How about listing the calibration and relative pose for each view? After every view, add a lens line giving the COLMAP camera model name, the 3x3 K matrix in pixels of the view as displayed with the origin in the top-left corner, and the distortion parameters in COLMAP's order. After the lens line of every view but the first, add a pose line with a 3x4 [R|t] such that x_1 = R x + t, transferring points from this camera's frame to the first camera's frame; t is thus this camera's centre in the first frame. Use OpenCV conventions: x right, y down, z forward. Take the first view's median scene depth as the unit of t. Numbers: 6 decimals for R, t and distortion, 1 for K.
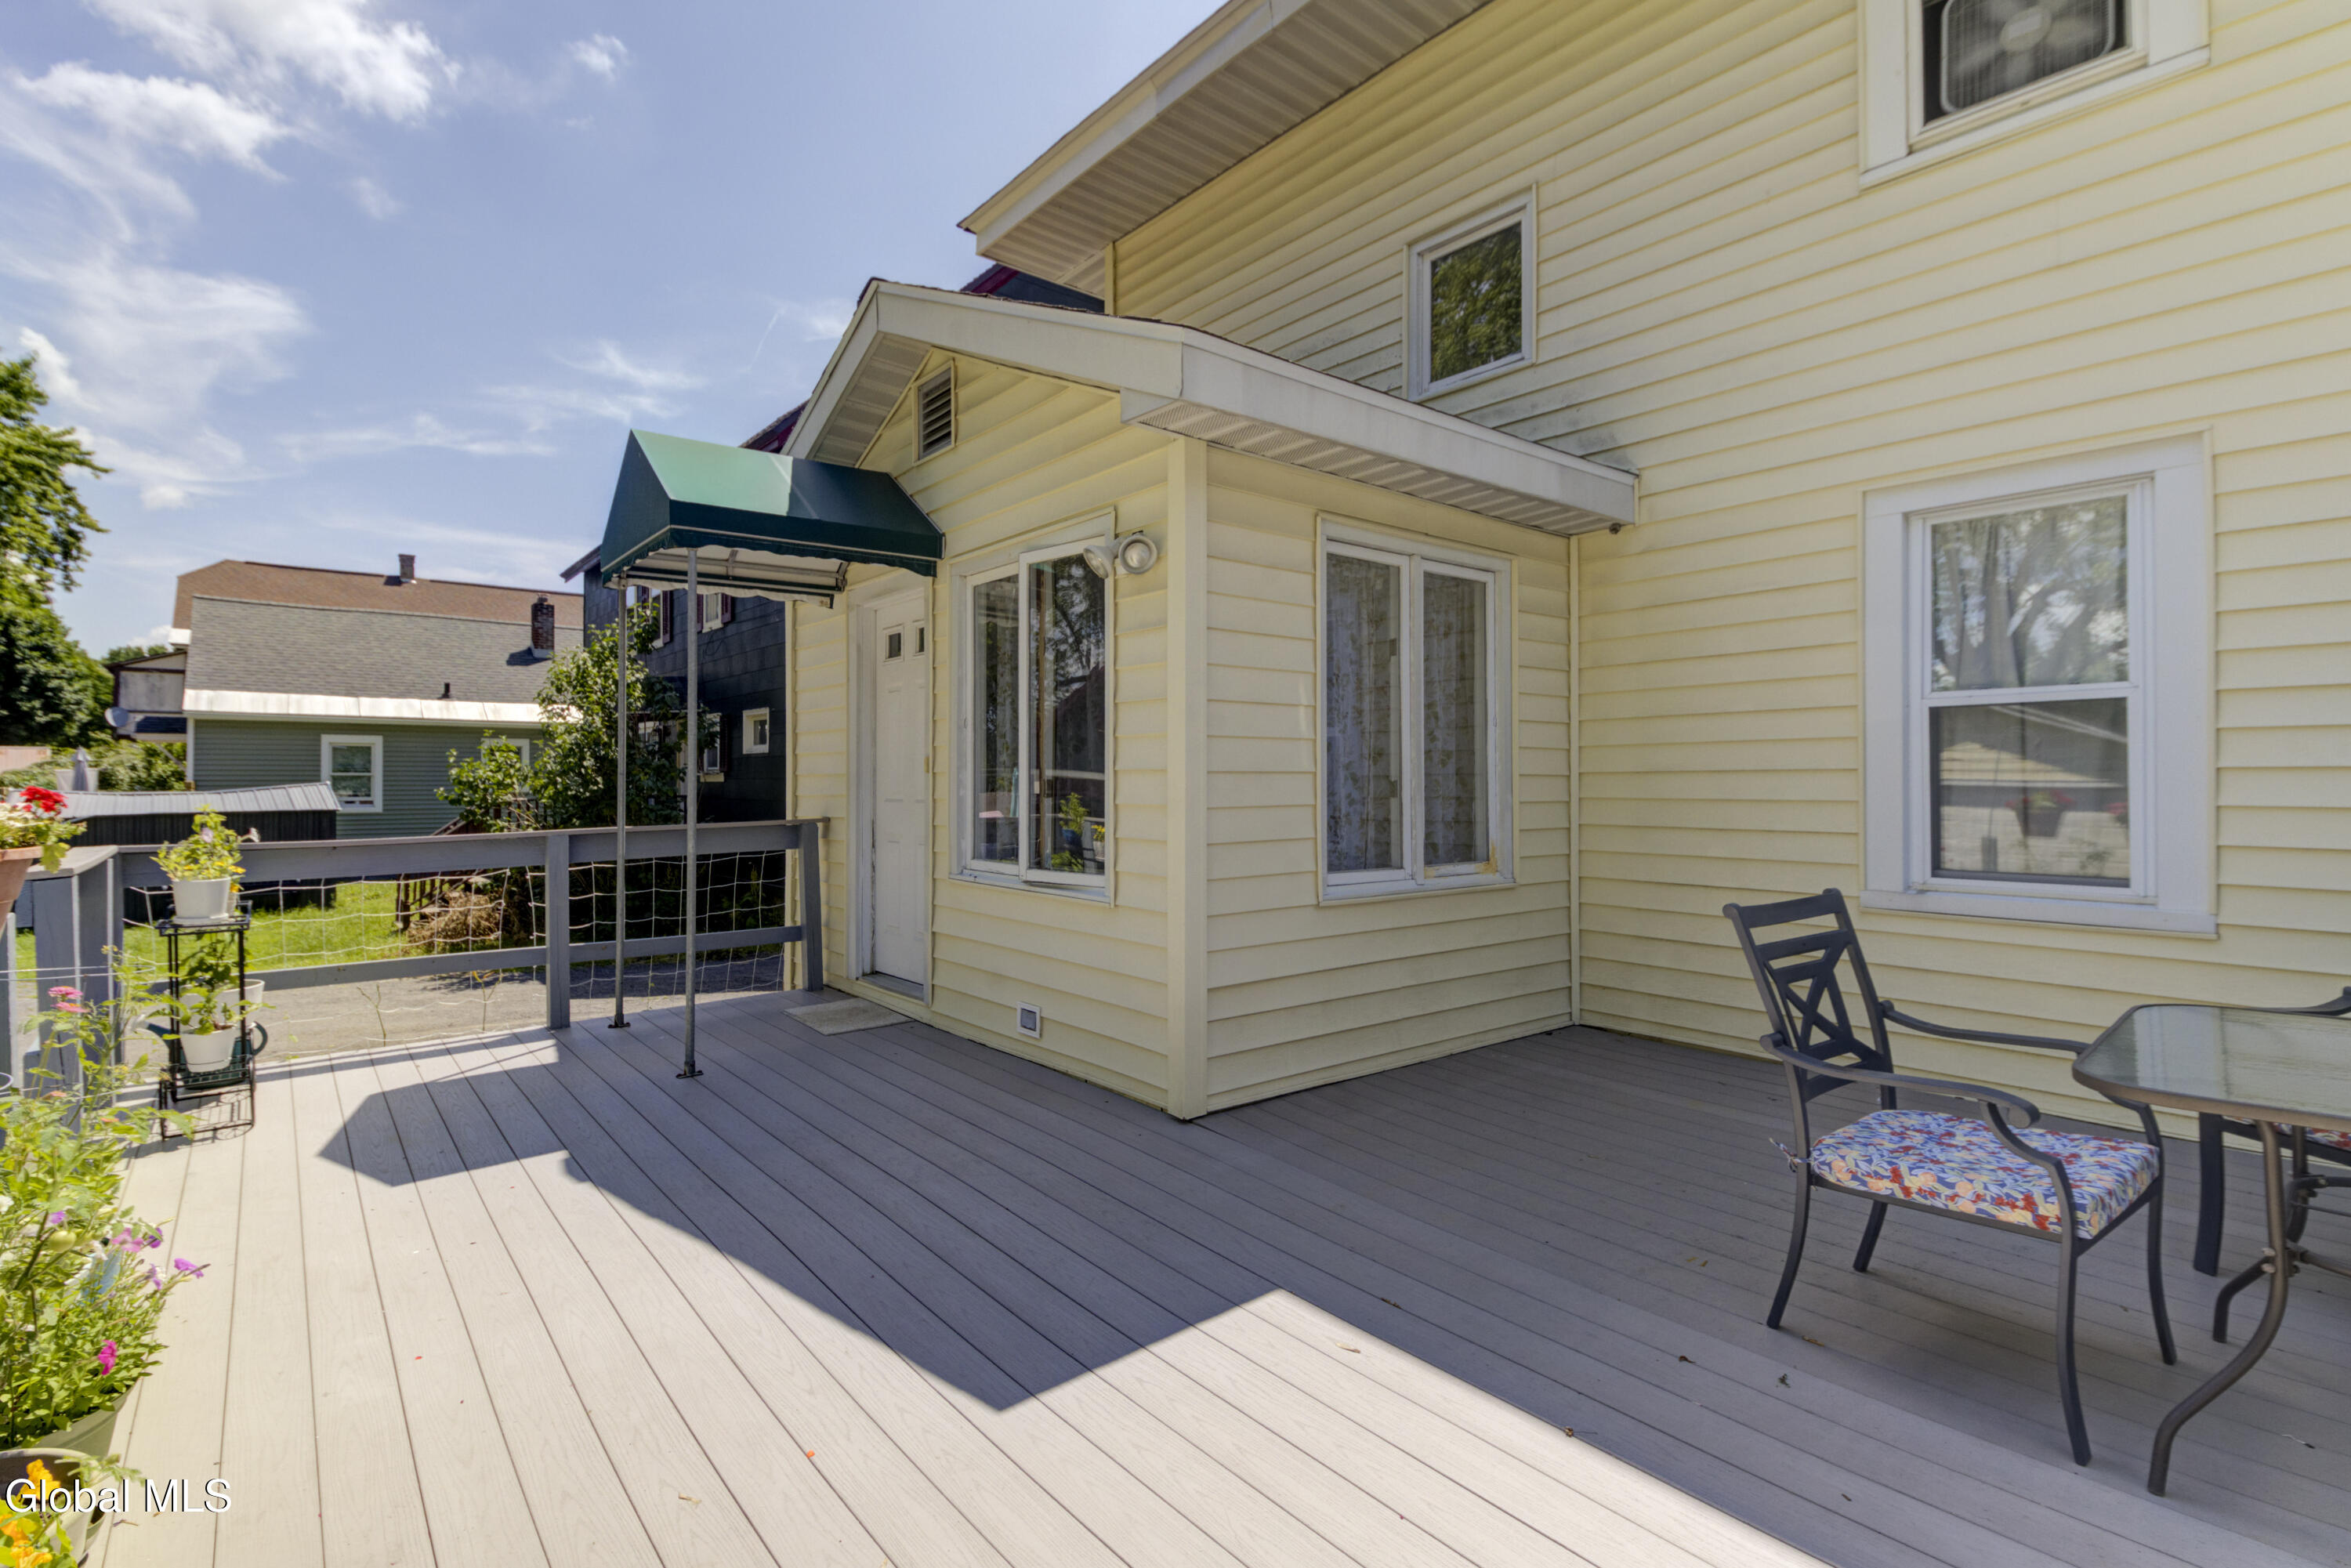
lens RADIAL K [[1063.0, 0, 1185.8], [0, 1063.0, 779.5], [0, 0, 1]] dist [-0.000143, -0.000157]
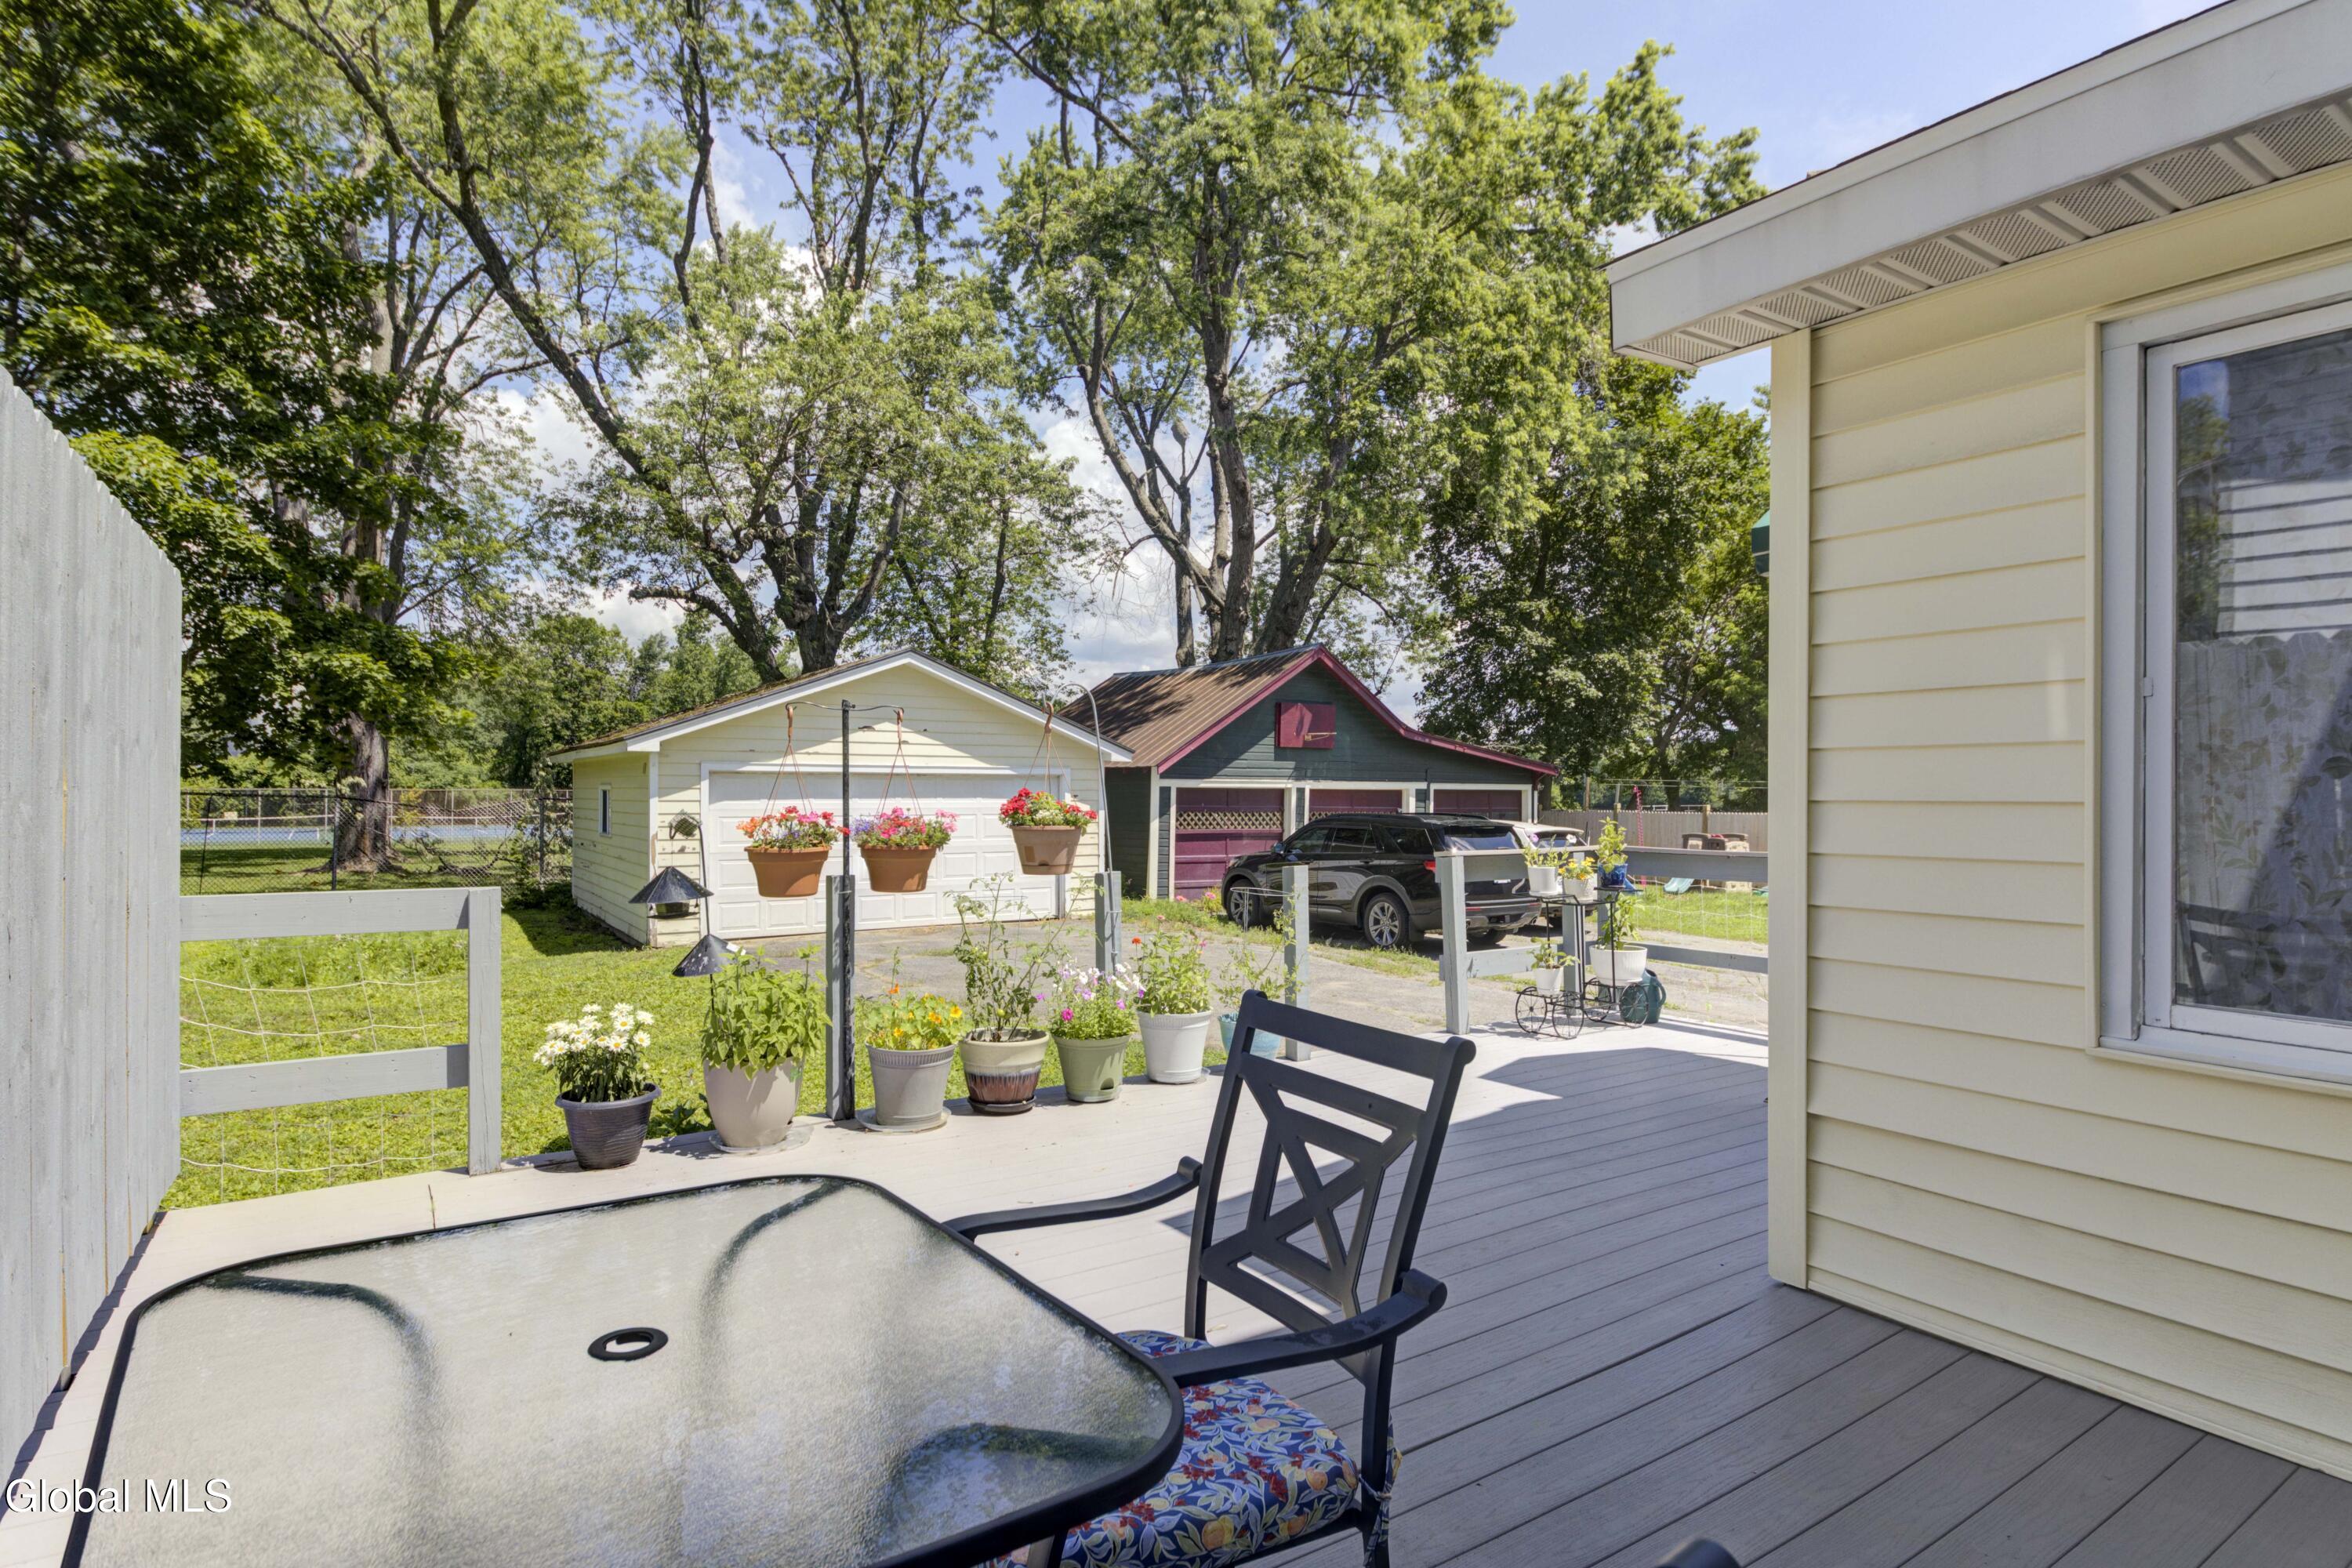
lens RADIAL K [[1272.2, 0, 1172.0], [0, 1272.2, 782.0], [0, 0, 1]] dist [0.005758, 0.000576]
pose [[-0.095982, 0.002033, -0.995381, 0.762369], [-0.010288, 0.999942, 0.003034, -0.014251], [0.995330, 0.010532, -0.095956, 0.565828]]
